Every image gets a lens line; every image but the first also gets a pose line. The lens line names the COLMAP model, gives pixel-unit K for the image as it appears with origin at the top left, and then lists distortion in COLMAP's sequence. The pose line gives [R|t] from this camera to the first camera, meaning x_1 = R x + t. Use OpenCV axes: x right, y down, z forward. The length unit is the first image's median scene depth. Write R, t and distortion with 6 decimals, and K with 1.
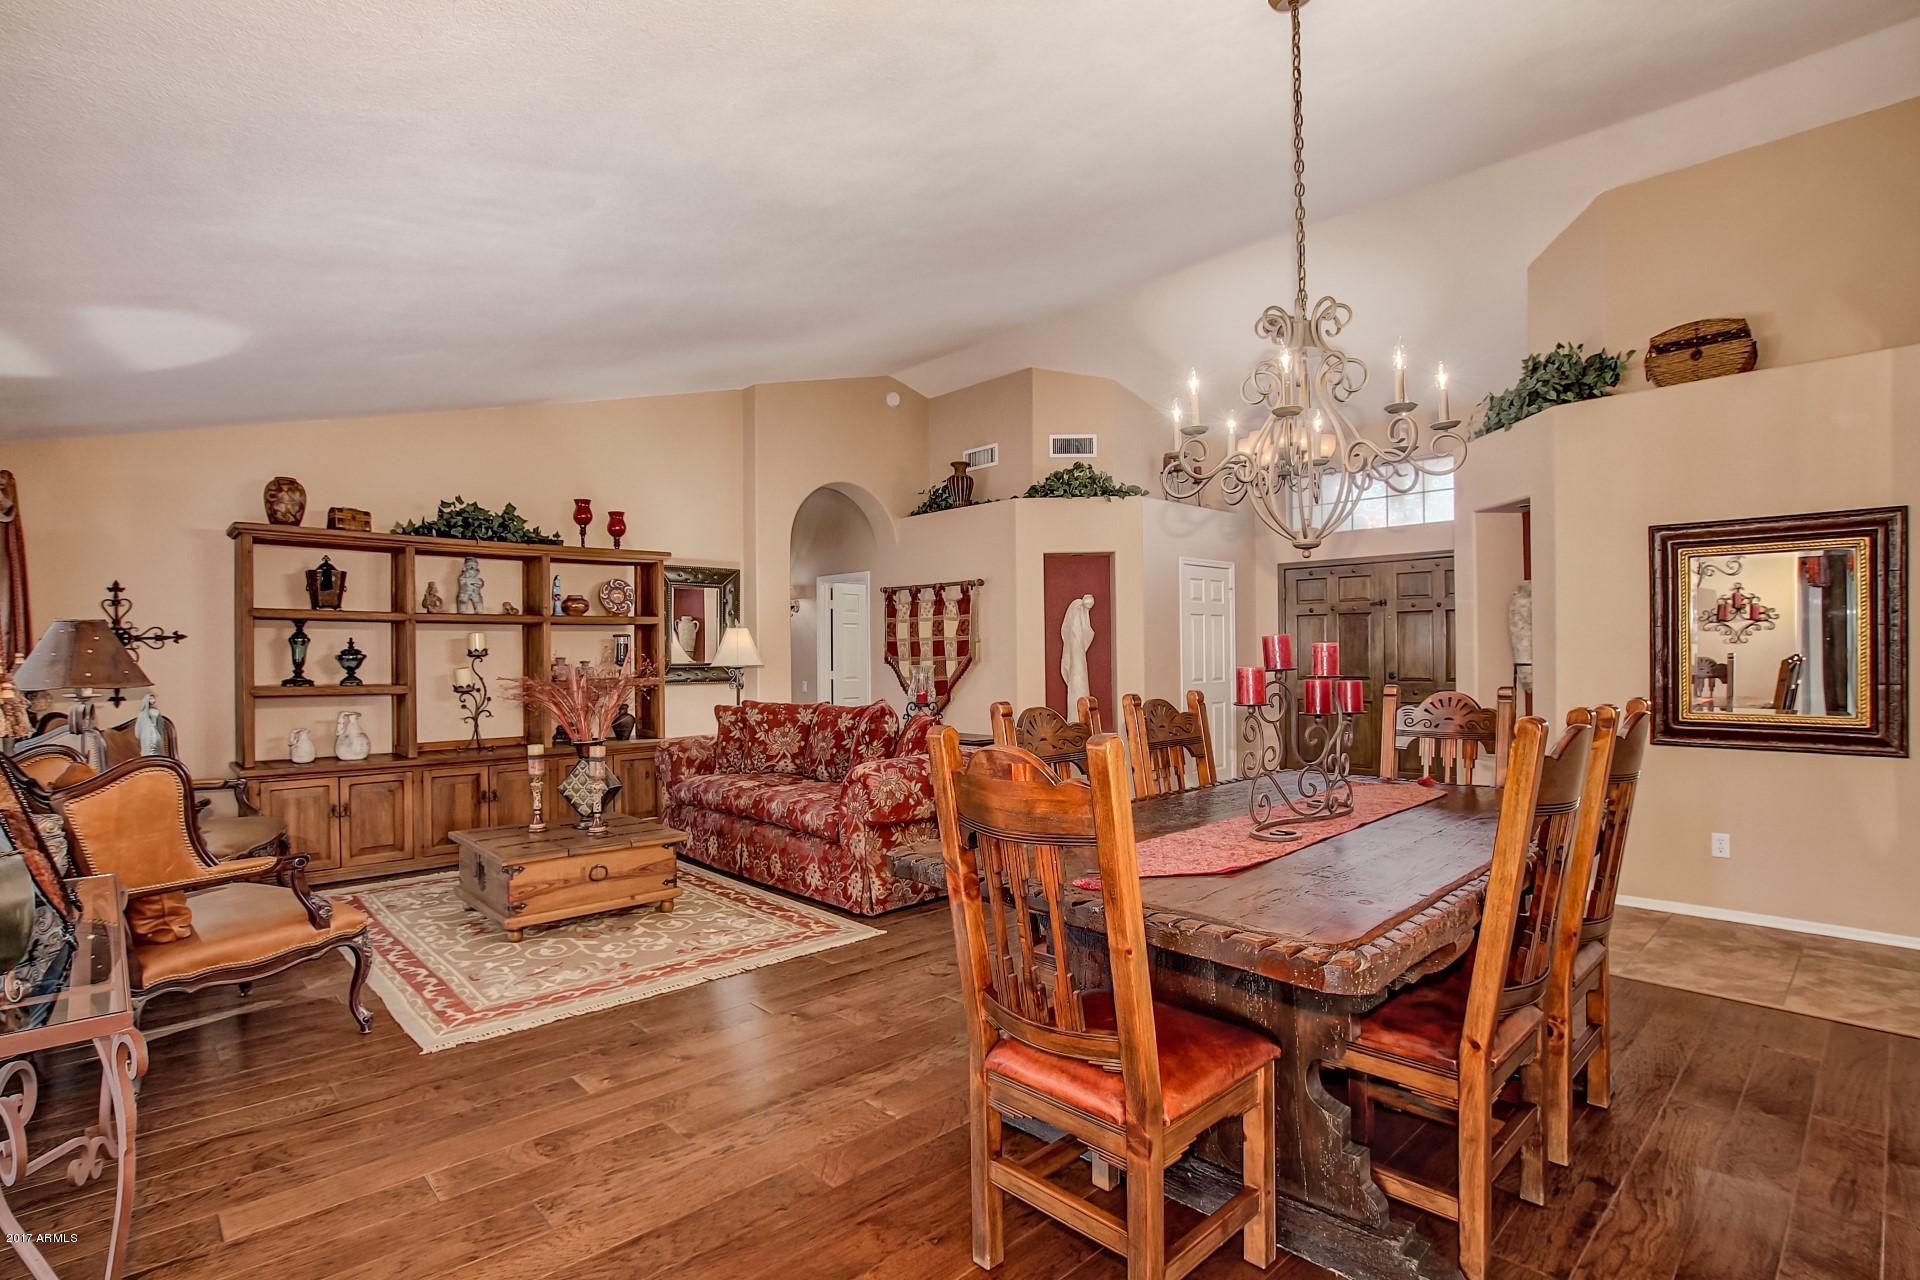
lens RADIAL K [[907.7, 0, 961.3], [0, 907.7, 649.3], [0, 0, 1]] dist [-0.025994, 0.000837]
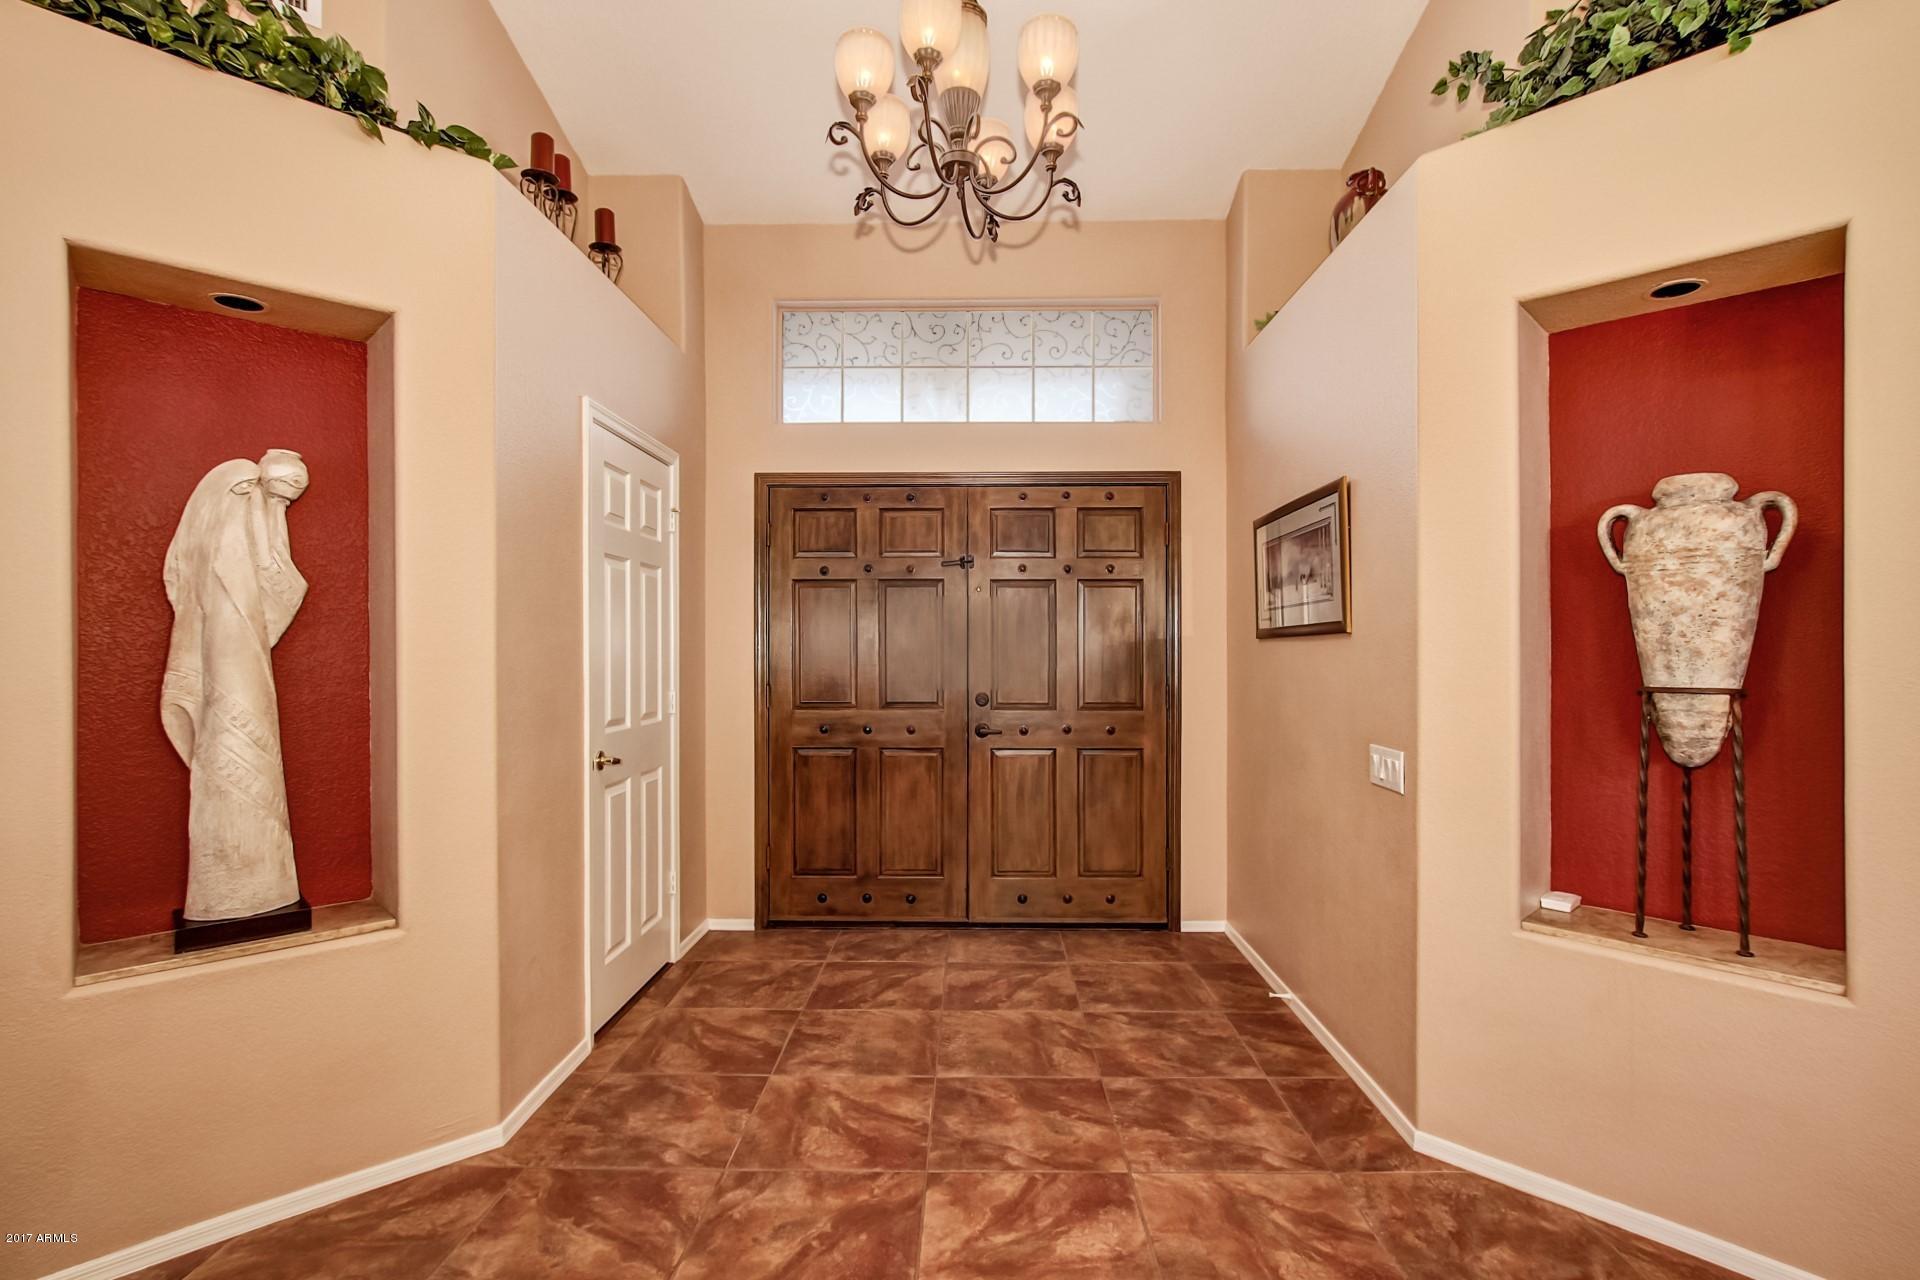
lens RADIAL K [[907.7, 0, 961.3], [0, 907.7, 649.3], [0, 0, 1]] dist [-0.025994, 0.000837]
pose [[0.719214, 0.006250, 0.694761, 0.097481], [-0.008766, 0.999962, 0.000078, 0.001541], [-0.694734, -0.006146, 0.719241, 0.642767]]
